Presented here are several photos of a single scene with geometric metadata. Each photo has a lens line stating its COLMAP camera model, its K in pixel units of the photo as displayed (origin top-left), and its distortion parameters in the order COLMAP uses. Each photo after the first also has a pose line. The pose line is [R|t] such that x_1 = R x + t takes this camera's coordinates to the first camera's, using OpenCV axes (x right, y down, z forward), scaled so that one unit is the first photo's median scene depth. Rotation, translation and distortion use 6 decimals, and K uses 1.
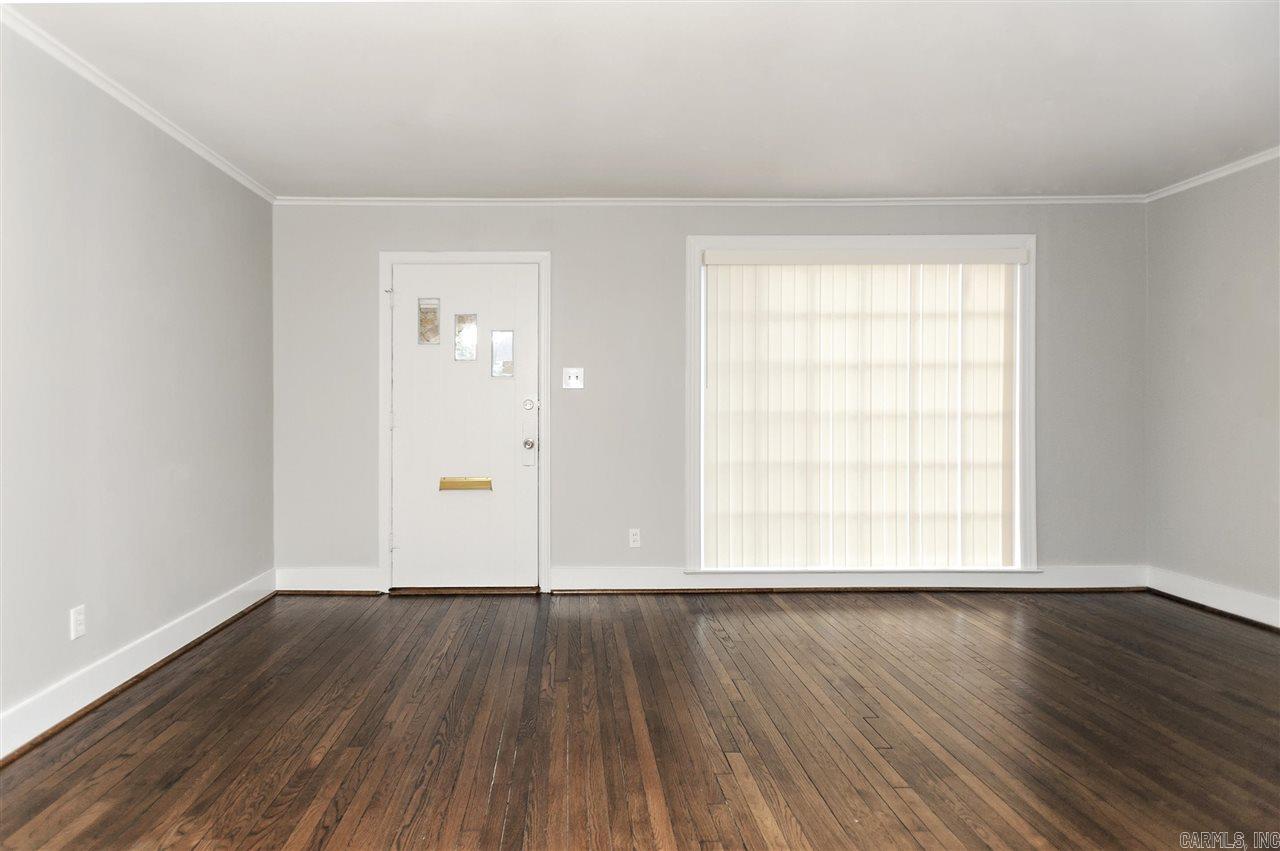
lens RADIAL K [[690.1, 0, 597.9], [0, 690.1, 413.2], [0, 0, 1]] dist [0.019407, 0.000204]
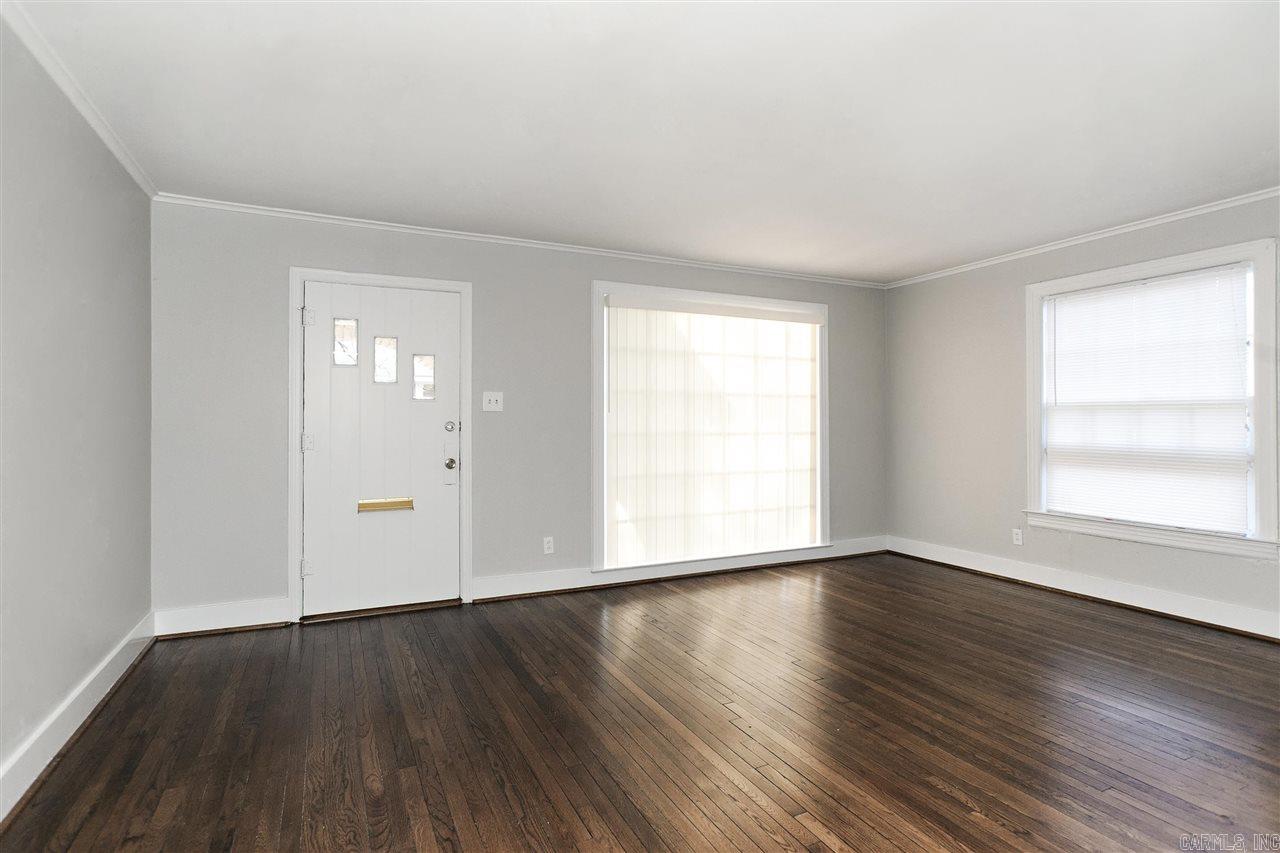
lens RADIAL K [[624.0, 0, 643.1], [0, 624.0, 431.2], [0, 0, 1]] dist [0.001608, 0.003307]
pose [[0.910628, -0.003676, 0.413210, -0.228616], [0.002304, 0.999990, 0.003819, -0.008076], [-0.413220, -0.002526, 0.910628, 0.014502]]
